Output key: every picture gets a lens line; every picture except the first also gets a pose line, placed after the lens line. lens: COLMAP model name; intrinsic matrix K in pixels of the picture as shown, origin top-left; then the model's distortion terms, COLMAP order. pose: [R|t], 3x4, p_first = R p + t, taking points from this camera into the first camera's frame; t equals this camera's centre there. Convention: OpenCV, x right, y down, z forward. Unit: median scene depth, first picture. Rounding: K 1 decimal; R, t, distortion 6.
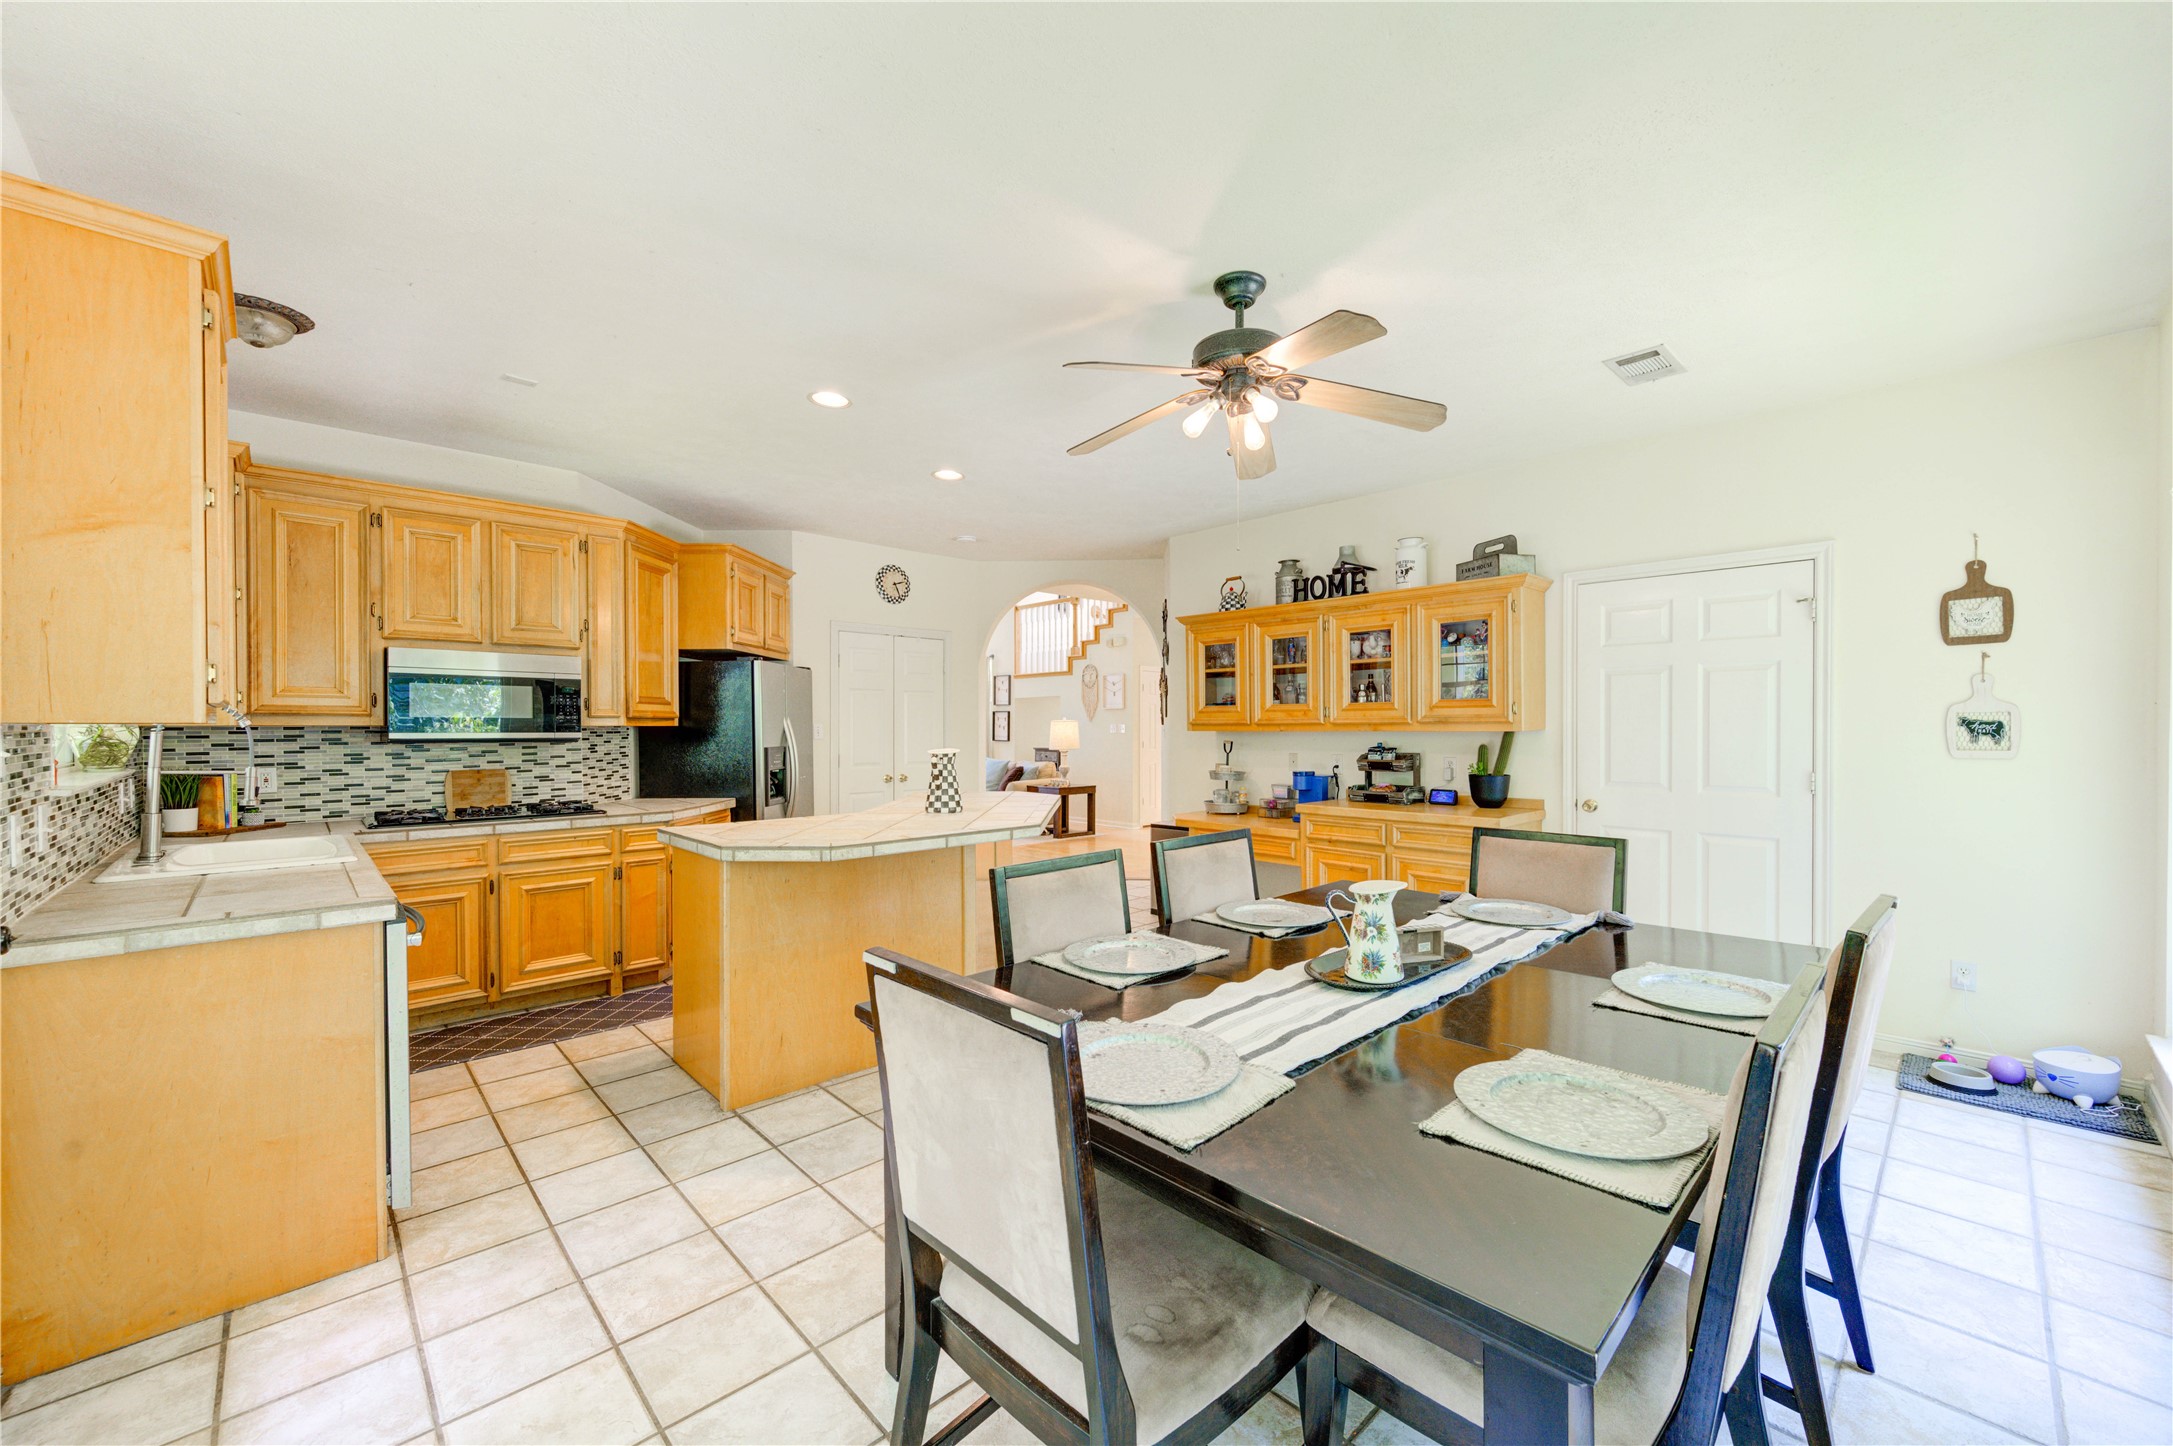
lens RADIAL K [[846.5, 0, 1096.3], [0, 846.5, 732.4], [0, 0, 1]] dist [0.001722, 0.000338]
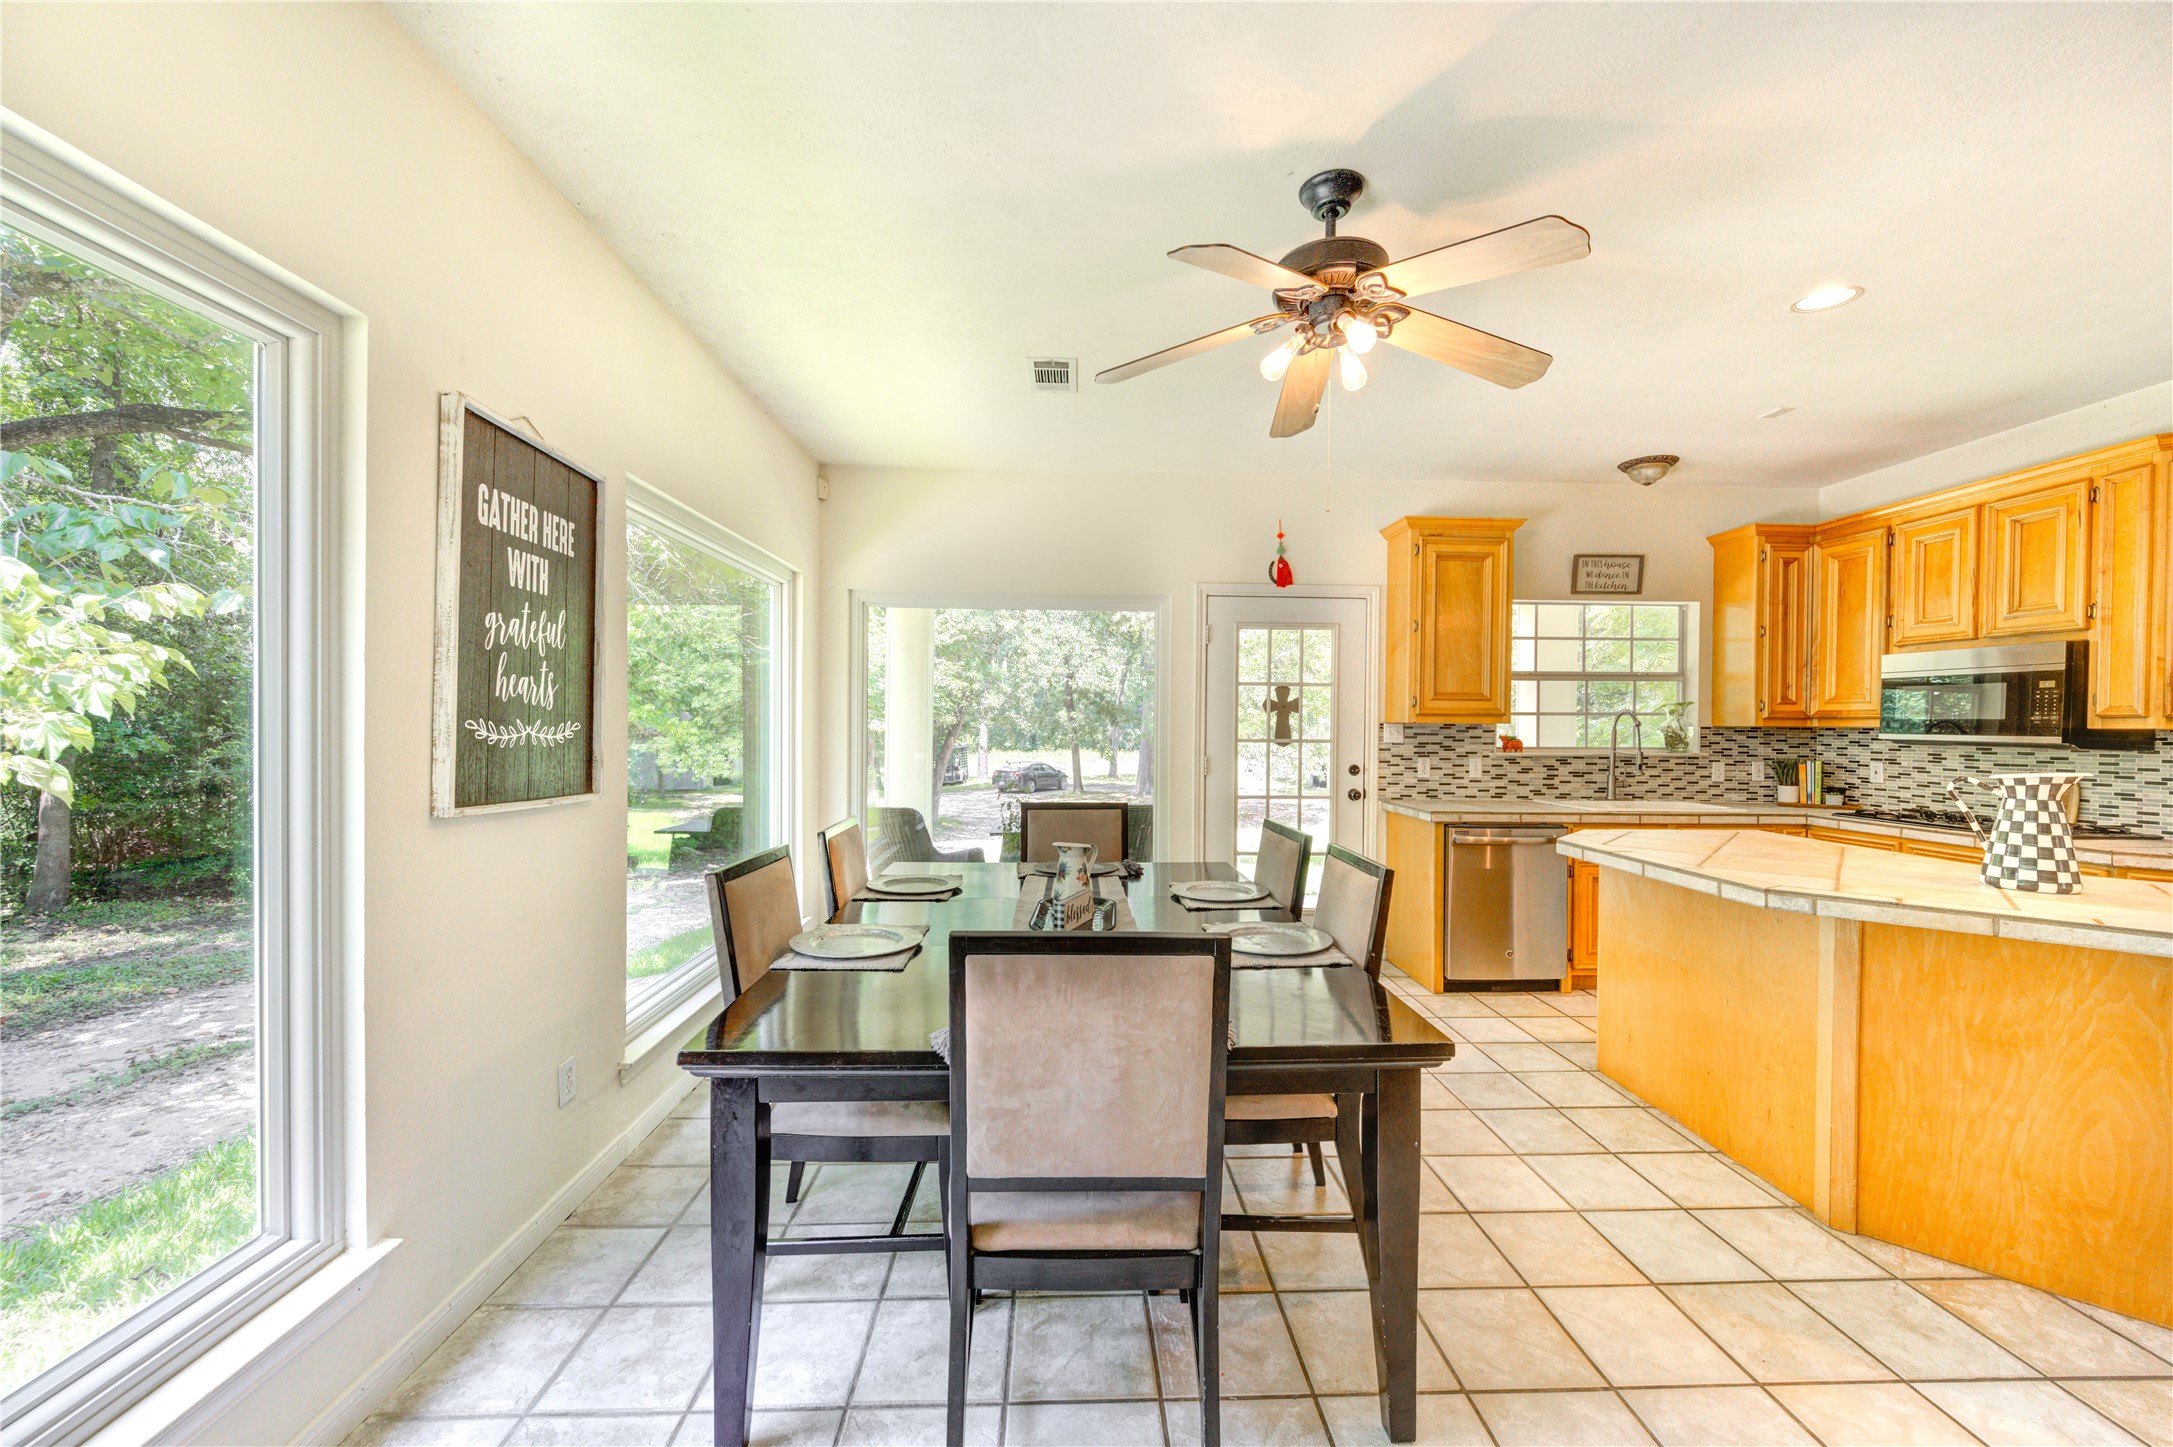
lens RADIAL K [[844.2, 0, 1094.6], [0, 844.2, 732.3], [0, 0, 1]] dist [0.001216, -0.000577]
pose [[-0.663310, 0.005428, -0.748325, 0.527898], [-0.011452, 0.999783, 0.017404, -0.006868], [0.748257, 0.020114, -0.663103, 0.776529]]
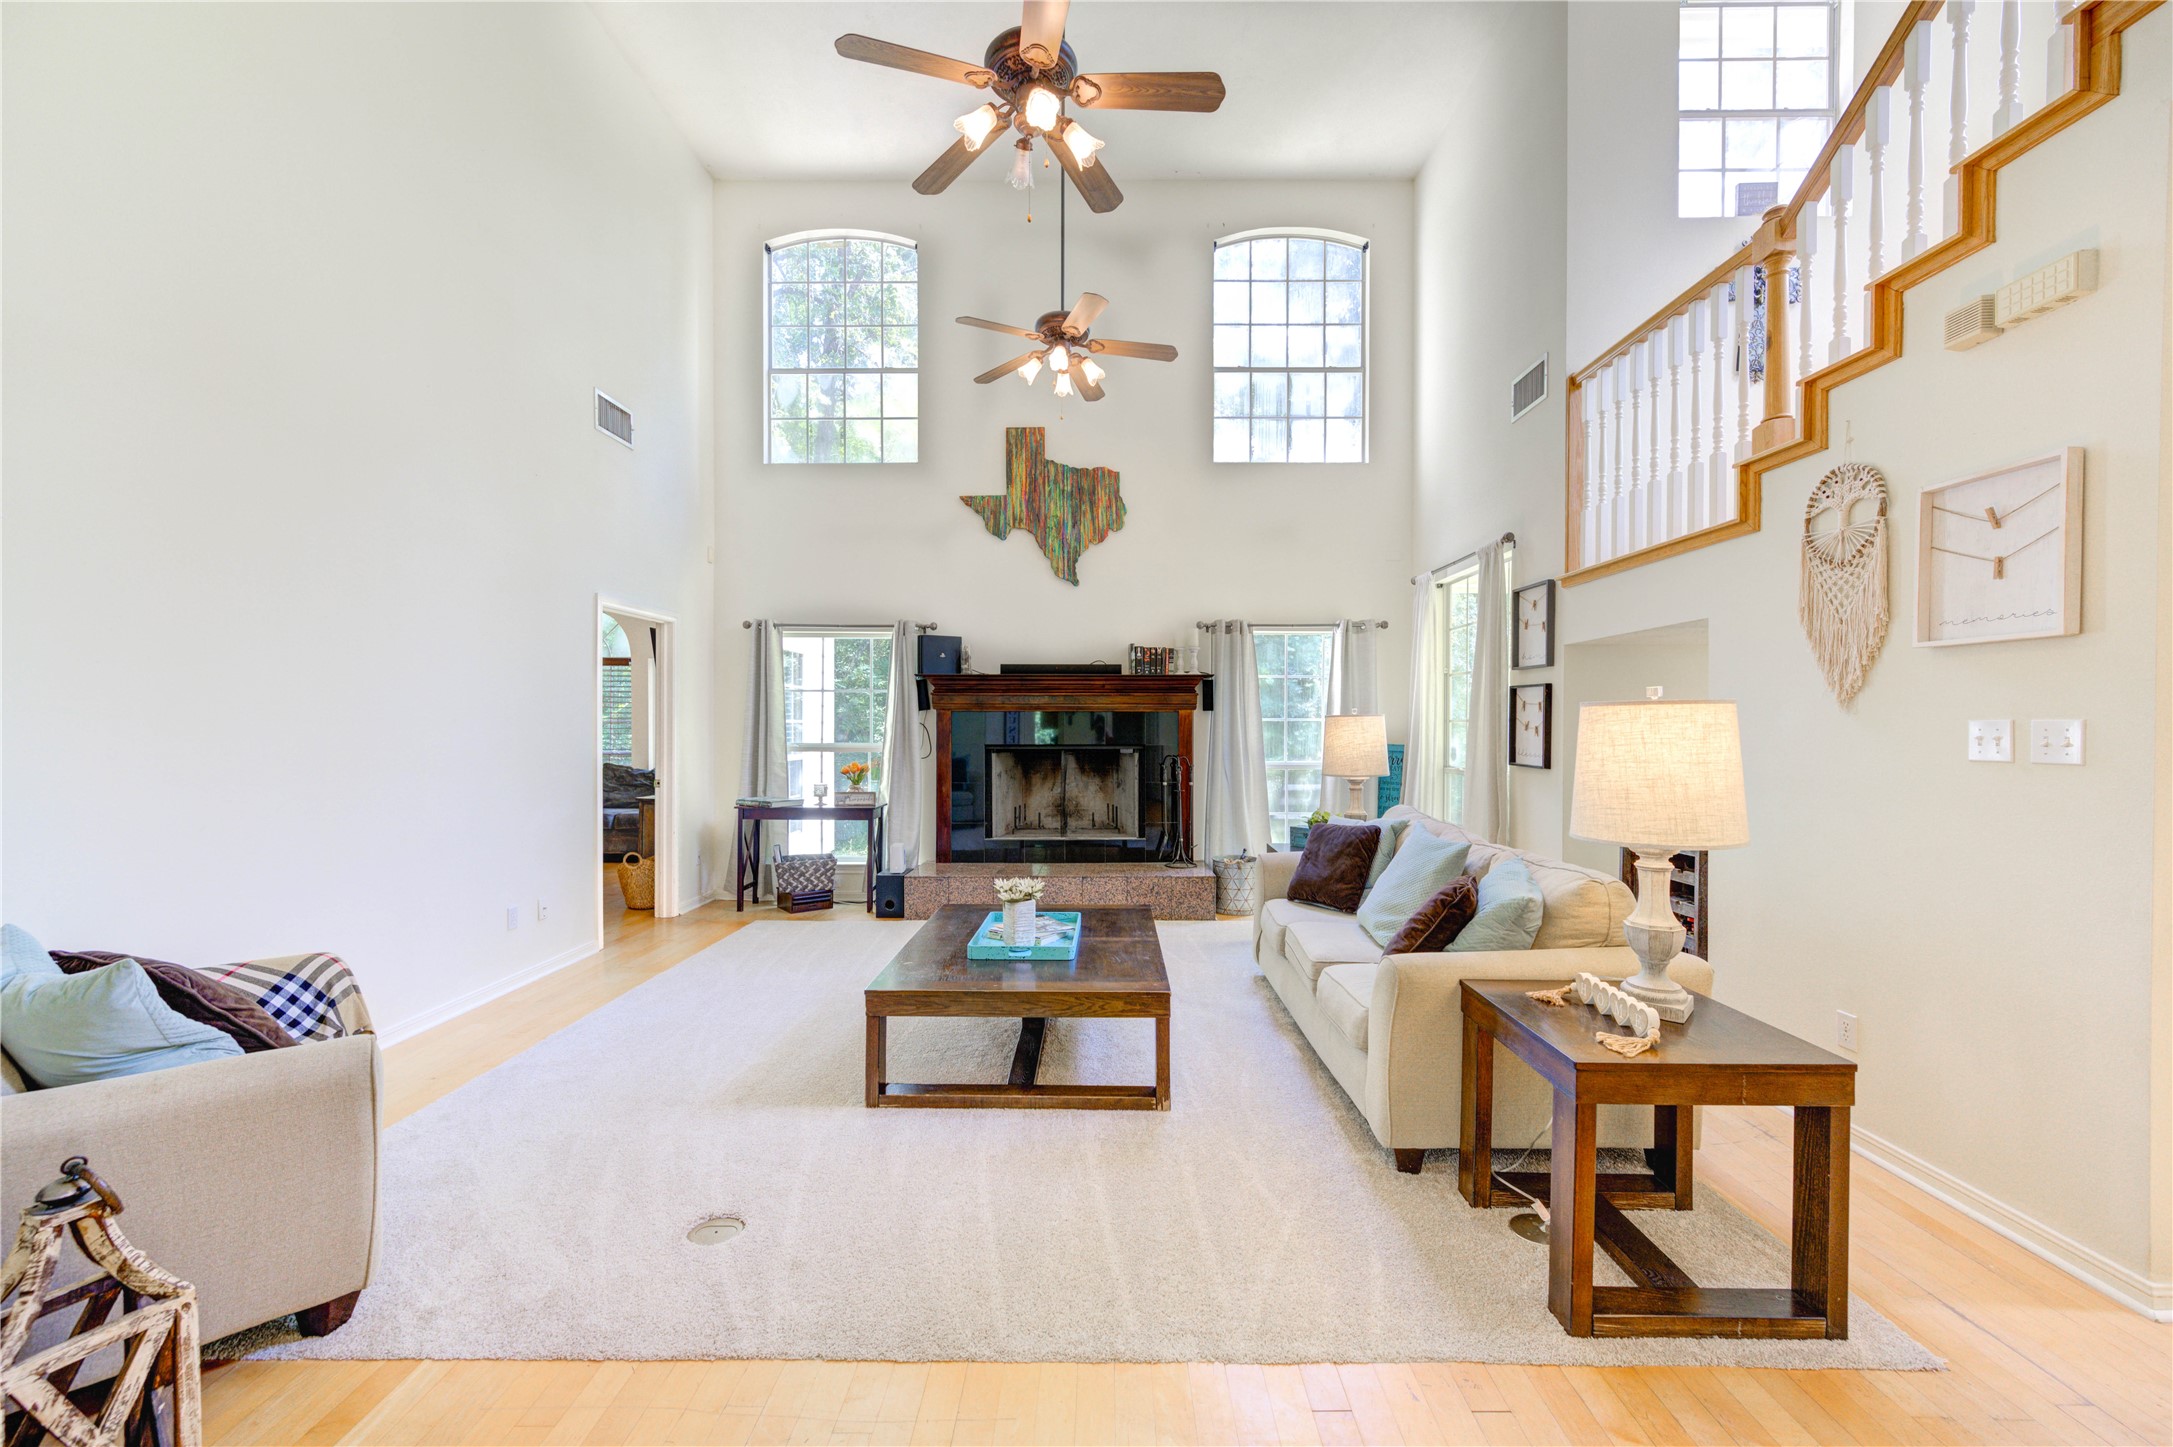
lens RADIAL K [[846.5, 0, 1096.3], [0, 846.5, 732.9], [0, 0, 1]] dist [0.001722, 0.000338]
pose [[0.716342, 0.008929, -0.697692, 0.020208], [-0.007542, 0.999959, 0.005054, -0.013046], [0.697709, 0.001642, 0.716380, 1.669658]]
